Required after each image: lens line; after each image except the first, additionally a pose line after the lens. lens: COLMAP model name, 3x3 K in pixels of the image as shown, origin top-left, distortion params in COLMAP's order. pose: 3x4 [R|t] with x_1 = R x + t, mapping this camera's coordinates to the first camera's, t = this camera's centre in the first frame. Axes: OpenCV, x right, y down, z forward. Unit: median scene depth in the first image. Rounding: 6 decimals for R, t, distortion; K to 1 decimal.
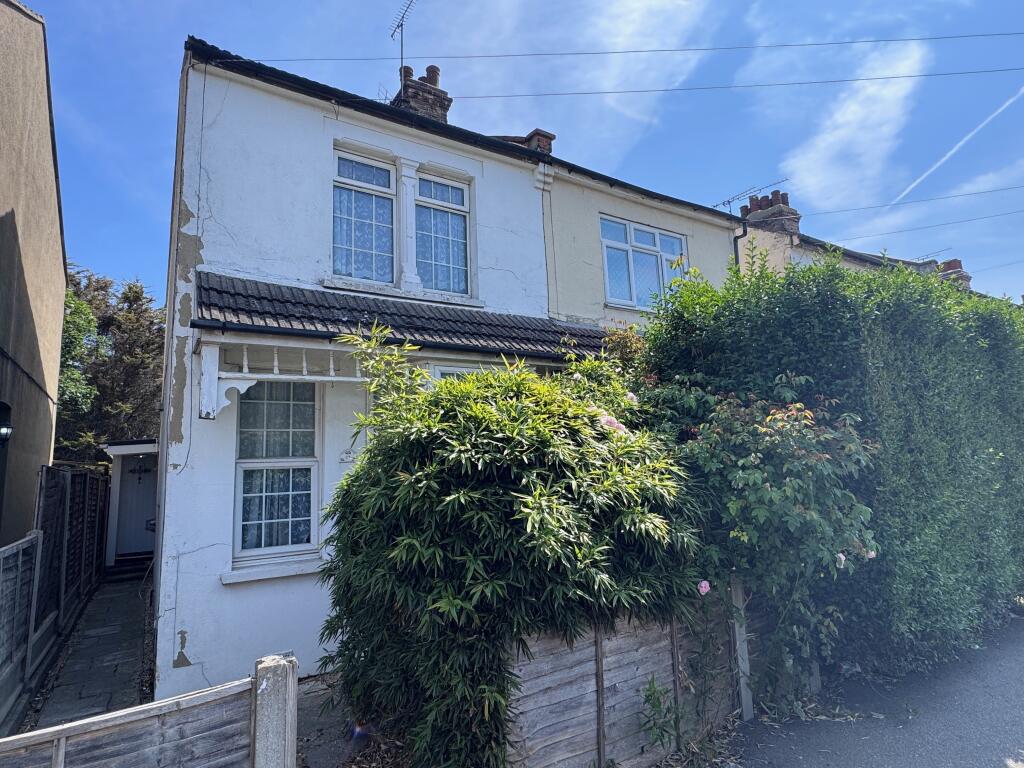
lens RADIAL K [[563.0, 0, 516.4], [0, 563.0, 386.7], [0, 0, 1]] dist [-0.022426, 0.004093]
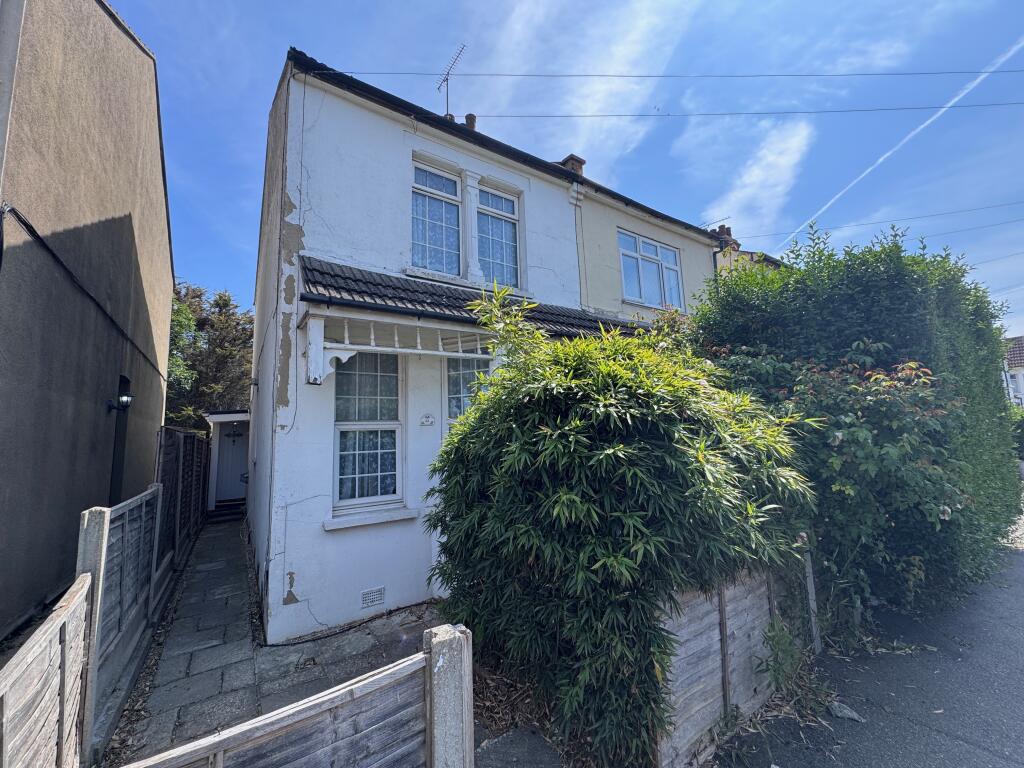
lens RADIAL K [[407.8, 0, 512.3], [0, 407.8, 385.0], [0, 0, 1]] dist [-0.011678, -0.000633]
pose [[0.999702, 0.006020, 0.023657, -0.156368], [-0.006493, 0.999779, 0.019986, 0.035498], [-0.023532, -0.020133, 0.999520, 0.158592]]
